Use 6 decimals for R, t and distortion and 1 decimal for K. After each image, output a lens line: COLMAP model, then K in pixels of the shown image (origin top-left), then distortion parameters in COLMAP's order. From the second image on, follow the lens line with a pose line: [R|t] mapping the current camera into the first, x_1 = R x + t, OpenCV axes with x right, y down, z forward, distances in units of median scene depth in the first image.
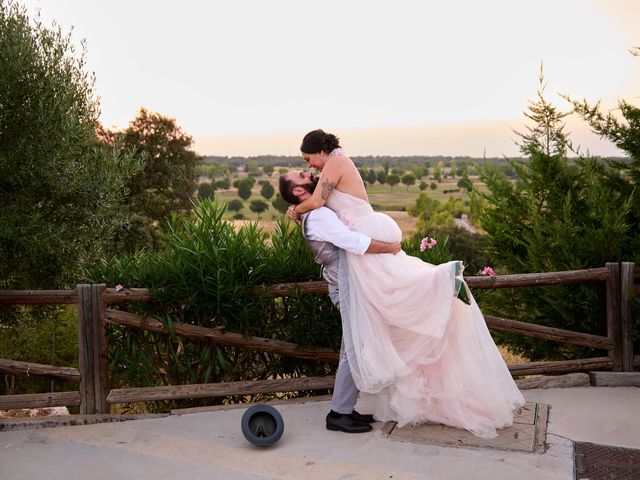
lens RADIAL K [[805.8, 0, 322.4], [0, 805.8, 239.0], [0, 0, 1]] dist [0.027858, 0.000000]
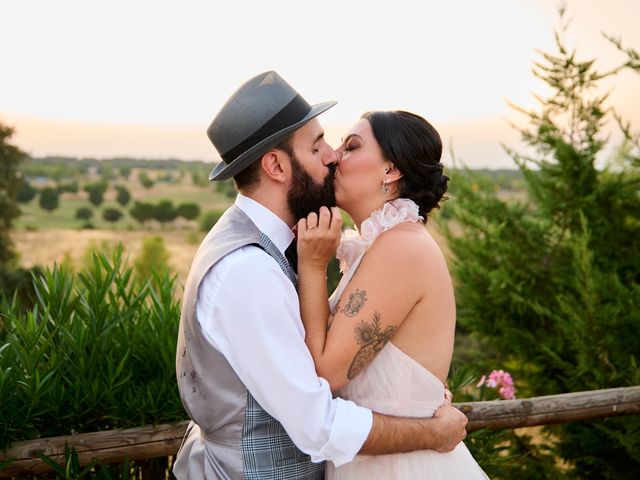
lens RADIAL K [[854.2, 0, 324.2], [0, 854.2, 231.4], [0, 0, 1]] dist [0.077499, 0.000000]
pose [[0.987582, 0.011556, 0.156678, 0.017510], [-0.008180, 0.999721, -0.022174, -0.030883], [-0.156890, 0.020617, 0.987401, 0.439769]]
